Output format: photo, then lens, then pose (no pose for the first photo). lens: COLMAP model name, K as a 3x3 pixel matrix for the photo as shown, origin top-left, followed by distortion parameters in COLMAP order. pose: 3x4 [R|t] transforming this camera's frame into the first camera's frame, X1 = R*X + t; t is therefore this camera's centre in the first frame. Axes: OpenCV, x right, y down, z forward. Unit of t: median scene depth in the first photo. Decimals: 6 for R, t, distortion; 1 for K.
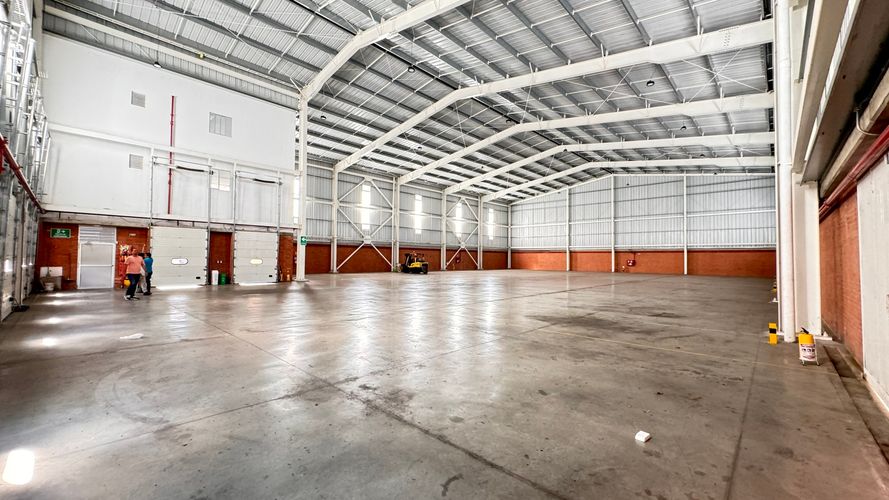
lens RADIAL K [[355.1, 0, 443.0], [0, 355.1, 250.0], [0, 0, 1]] dist [-0.004133, 0.000731]
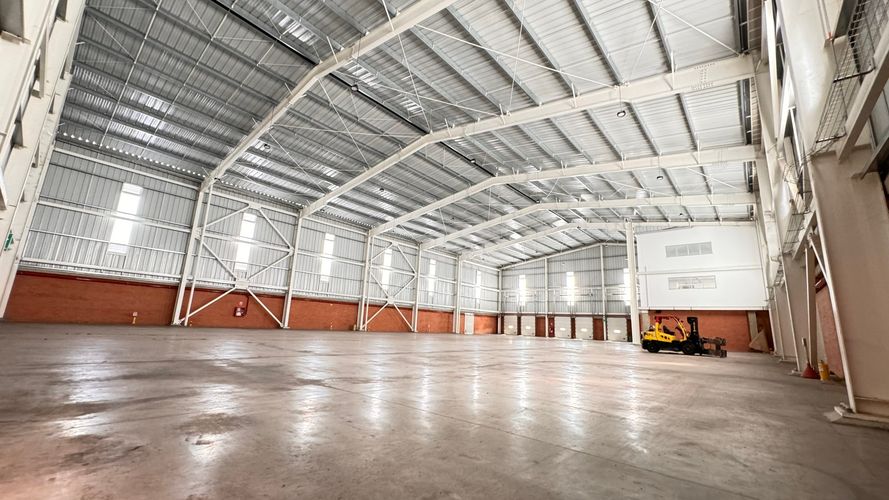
lens RADIAL K [[355.1, 0, 445.2], [0, 355.1, 250.8], [0, 0, 1]] dist [-0.004133, 0.000731]
pose [[0.998480, 0.045625, 0.030913, 0.169187], [-0.039374, 0.983038, -0.179126, 0.018009], [-0.038561, 0.177637, 0.983340, 0.200261]]
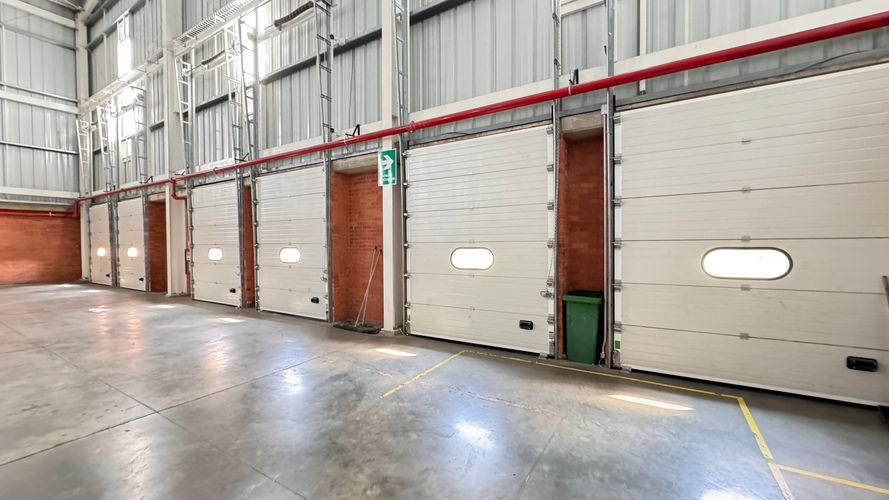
lens RADIAL K [[355.1, 0, 445.8], [0, 355.1, 252.6], [0, 0, 1]] dist [-0.004133, 0.000731]
pose [[0.980049, -0.013103, 0.198325, 0.683818], [0.004682, 0.999070, 0.042871, 0.036930], [-0.198702, -0.041088, 0.979198, 1.132642]]
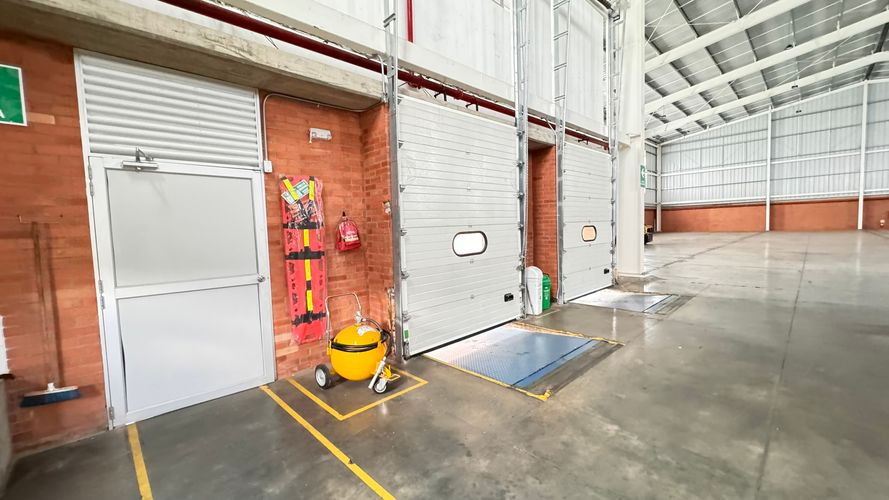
lens RADIAL K [[355.1, 0, 442.9], [0, 355.1, 249.7], [0, 0, 1]] dist [-0.004133, 0.000731]
pose [[0.997720, -0.039976, -0.054370, -0.305765], [0.044685, 0.995088, 0.088340, 0.005123], [0.050571, -0.090568, 0.994605, 0.300244]]
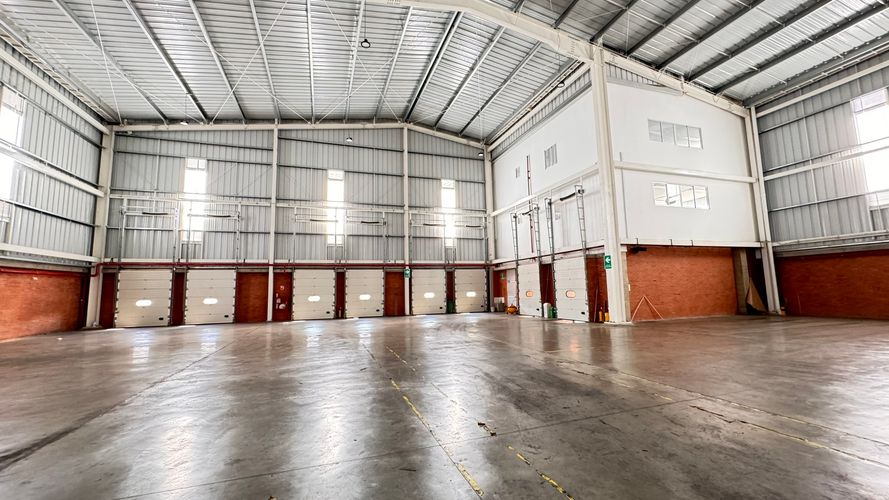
lens RADIAL K [[355.1, 0, 443.9], [0, 355.1, 251.1], [0, 0, 1]] dist [-0.004133, 0.000731]
pose [[0.473053, 0.080381, 0.877360, 0.248113], [0.004692, 0.995585, -0.093742, 0.027954], [-0.881022, 0.048461, 0.470587, 0.968292]]
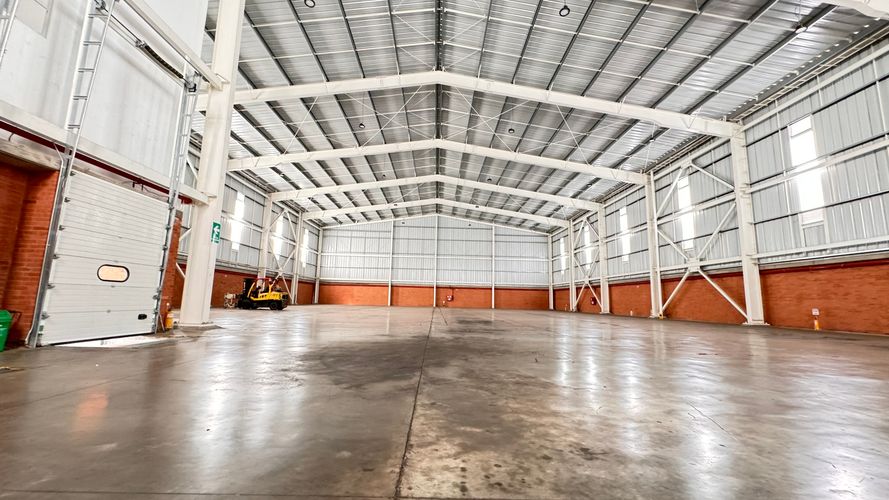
lens RADIAL K [[355.1, 0, 443.4], [0, 355.1, 249.6], [0, 0, 1]] dist [-0.004133, 0.000731]
pose [[0.713413, 0.106931, 0.692537, -0.252121], [-0.035314, 0.992519, -0.116871, 0.017894], [-0.699853, 0.058921, 0.711852, 0.253254]]
